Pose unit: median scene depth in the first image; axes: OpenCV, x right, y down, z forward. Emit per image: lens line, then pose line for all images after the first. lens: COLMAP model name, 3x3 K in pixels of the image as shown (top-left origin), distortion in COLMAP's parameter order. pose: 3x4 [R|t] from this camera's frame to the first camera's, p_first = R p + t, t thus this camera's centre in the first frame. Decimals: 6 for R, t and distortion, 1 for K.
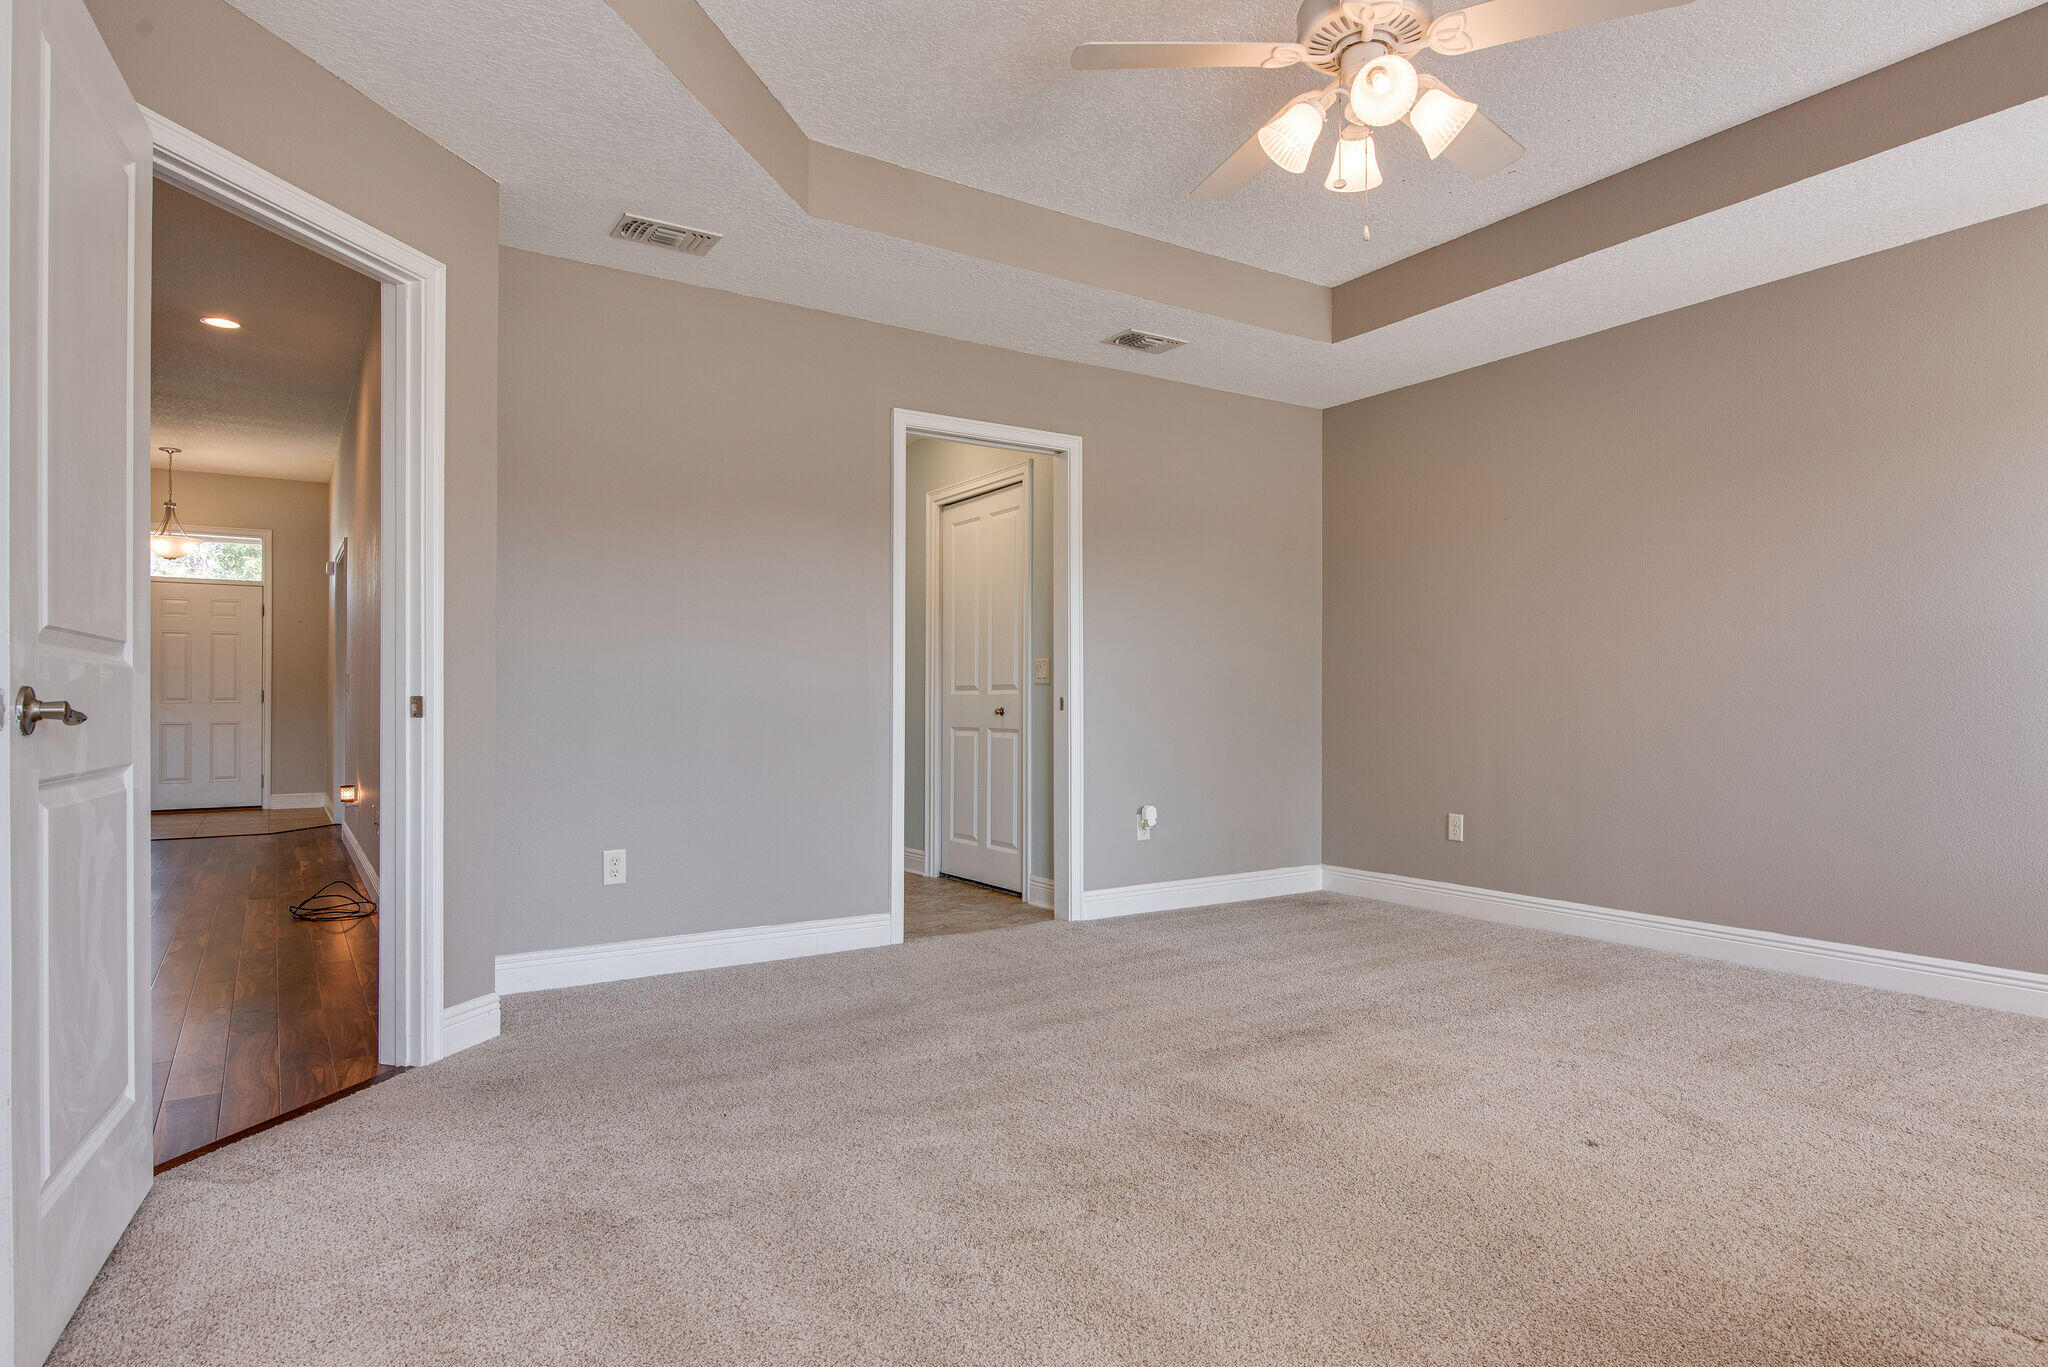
lens RADIAL K [[1129.3, 0, 1024.0], [0, 1129.3, 683.5], [0, 0, 1]] dist [-0.002555, -0.000673]
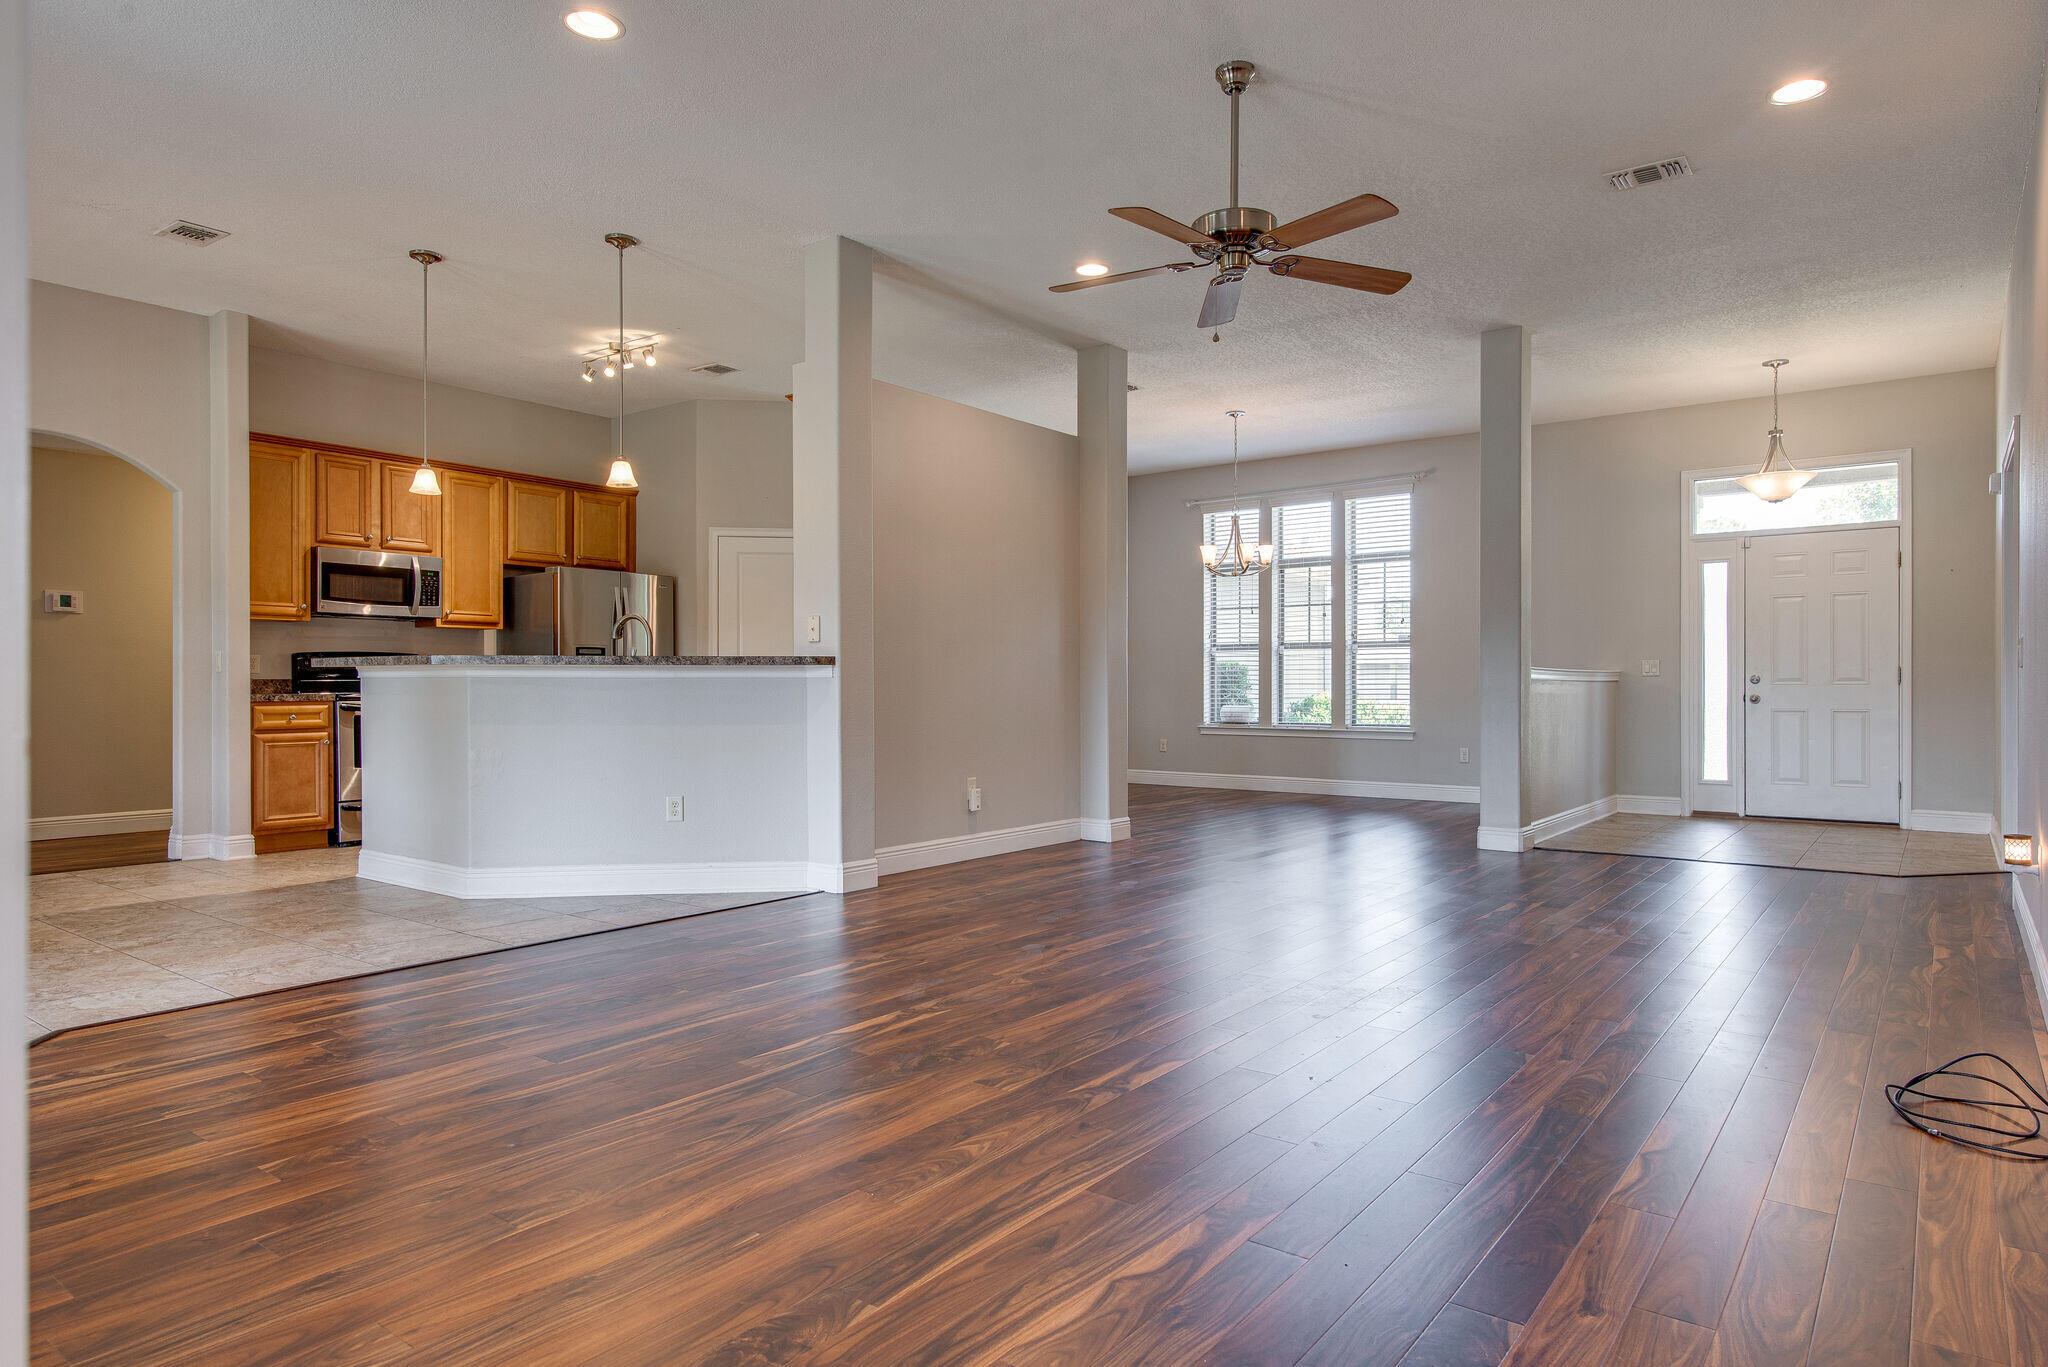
lens RADIAL K [[1209.6, 0, 1069.3], [0, 1209.6, 686.7], [0, 0, 1]] dist [0.004392, -0.000552]
pose [[0.350034, 0.003987, -0.936729, -0.129169], [0.016151, 0.999817, 0.010291, 0.002310], [0.936598, -0.018731, 0.349905, 0.224871]]
